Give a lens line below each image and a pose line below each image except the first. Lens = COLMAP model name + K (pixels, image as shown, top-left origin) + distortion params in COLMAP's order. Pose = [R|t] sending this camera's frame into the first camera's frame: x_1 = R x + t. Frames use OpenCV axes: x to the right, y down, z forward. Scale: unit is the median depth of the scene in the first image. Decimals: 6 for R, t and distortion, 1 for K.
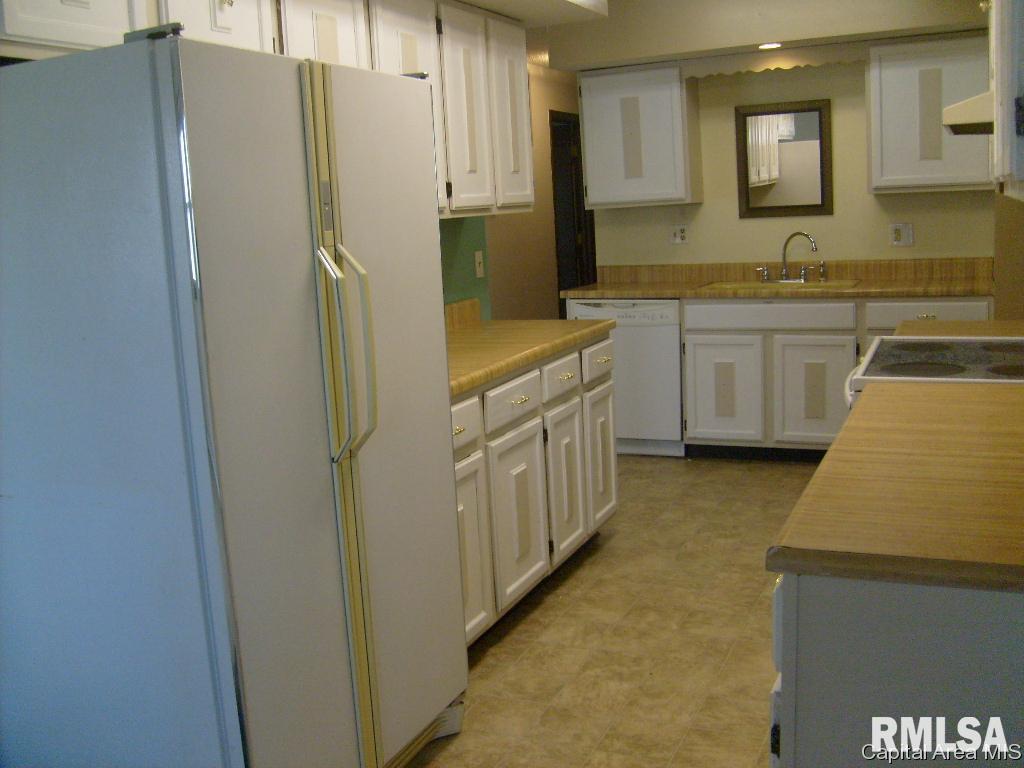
lens RADIAL K [[1052.6, 0, 498.8], [0, 1052.6, 381.8], [0, 0, 1]] dist [-0.181319, 0.206018]
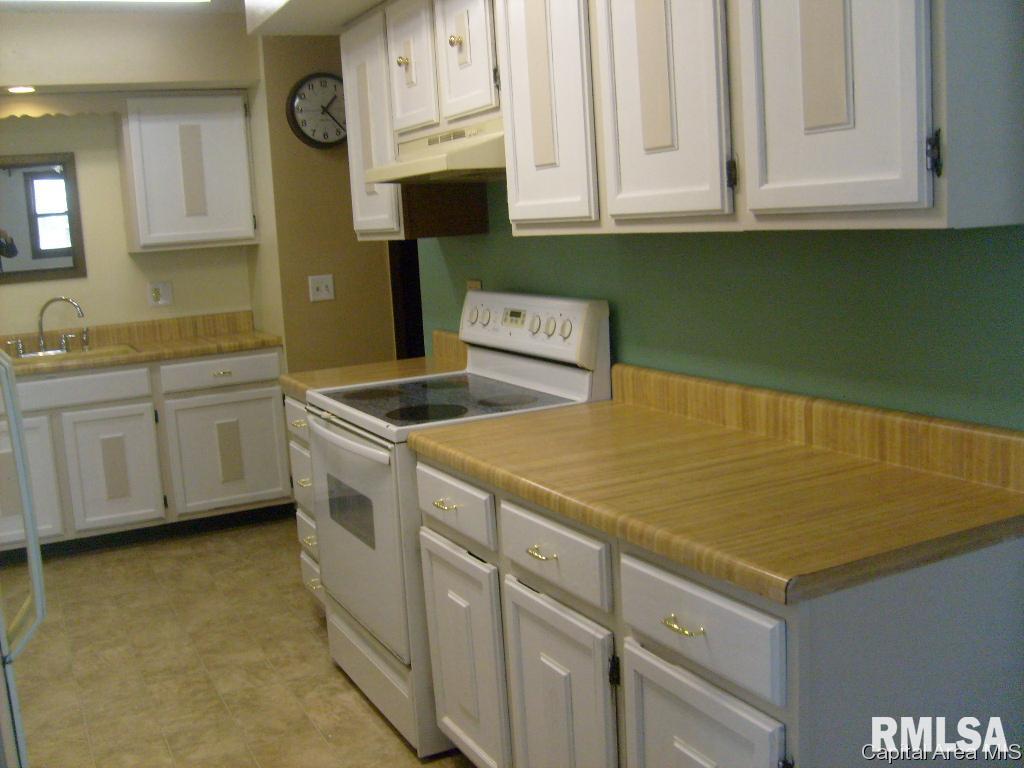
lens RADIAL K [[1052.6, 0, 498.8], [0, 1052.6, 381.8], [0, 0, 1]] dist [-0.181319, 0.206018]
pose [[0.628200, -0.101106, 0.771454, -0.166105], [0.152386, 0.988306, 0.005438, -0.018558], [-0.762983, 0.114143, 0.636261, 0.148023]]
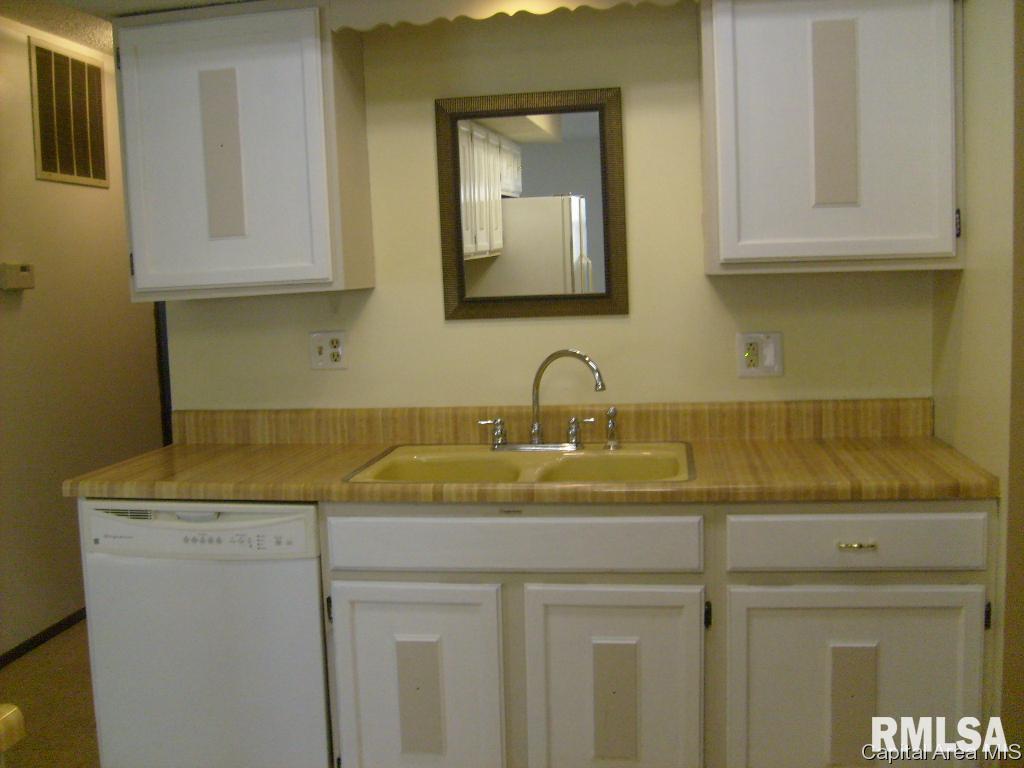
lens RADIAL K [[1052.6, 0, 498.8], [0, 1052.6, 381.8], [0, 0, 1]] dist [-0.181319, 0.206018]
pose [[0.963324, -0.008042, 0.268220, 0.126524], [0.027081, 0.997361, -0.067360, -0.097641], [-0.266970, 0.072153, 0.961000, 0.534410]]
